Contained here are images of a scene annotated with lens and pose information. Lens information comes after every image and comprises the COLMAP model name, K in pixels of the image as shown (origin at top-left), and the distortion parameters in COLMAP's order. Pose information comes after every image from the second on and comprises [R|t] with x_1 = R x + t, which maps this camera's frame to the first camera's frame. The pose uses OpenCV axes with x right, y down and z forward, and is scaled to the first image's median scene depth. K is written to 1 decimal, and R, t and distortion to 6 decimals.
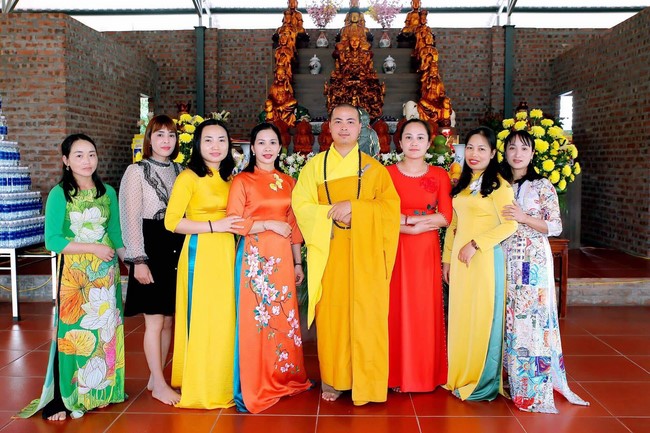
lens RADIAL K [[614.9, 0, 327.9], [0, 614.9, 189.8], [0, 0, 1]] dist [-0.024126, 0.002219]
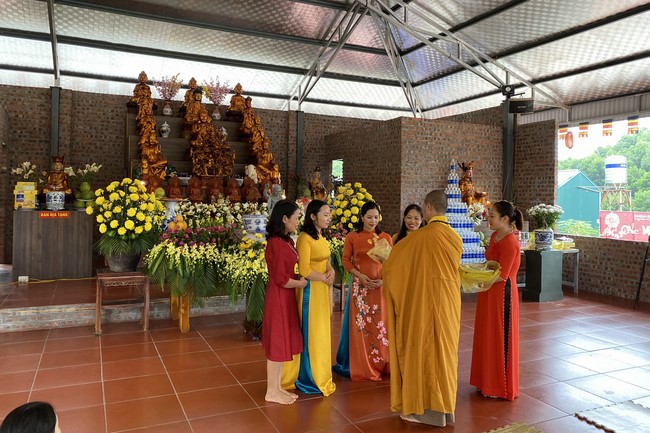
lens RADIAL K [[509.2, 0, 333.6], [0, 509.2, 187.2], [0, 0, 1]] dist [0.082502, -0.171225]
pose [[0.889570, 0.022490, 0.456245, -0.197951], [0.000977, 0.998691, -0.051134, -0.026461], [-0.456798, 0.045933, 0.888384, -0.116016]]
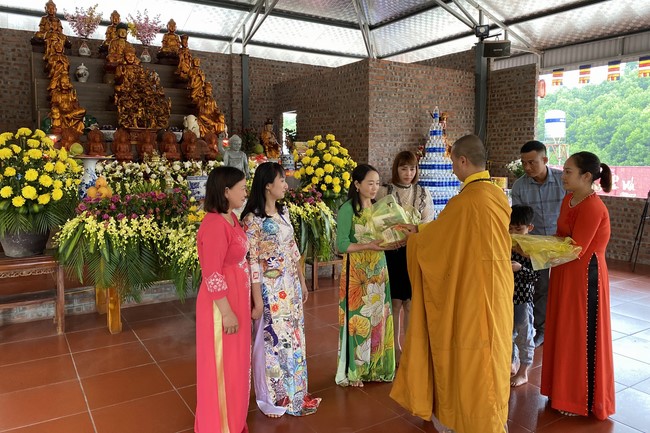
lens RADIAL K [[506.6, 0, 323.4], [0, 506.6, 183.3], [0, 0, 1]] dist [0.006732, -0.006356]
pose [[0.834009, -0.027241, 0.551077, -0.163194], [0.016926, 0.999574, 0.023795, -0.027285], [-0.551491, -0.010518, 0.834115, 0.040972]]
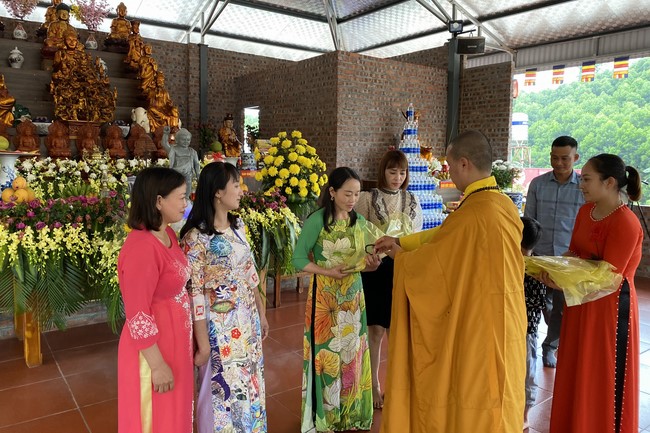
lens RADIAL K [[506.6, 0, 323.4], [0, 506.6, 183.3], [0, 0, 1]] dist [0.006732, -0.006356]
pose [[0.791868, -0.020034, 0.610363, -0.127602], [0.006084, 0.999671, 0.024918, -0.028797], [-0.610662, -0.016018, 0.791730, 0.098093]]
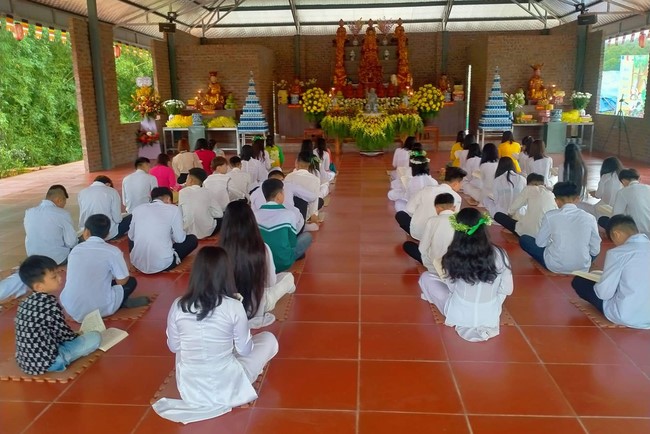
lens RADIAL K [[526.1, 0, 326.9], [0, 526.1, 201.3], [0, 0, 1]] dist [0.150348, -0.345266]
pose [[0.999185, -0.008303, -0.039490, -0.042518], [0.014515, 0.987053, 0.159736, 0.008663], [0.037652, -0.160179, 0.986370, -0.971584]]
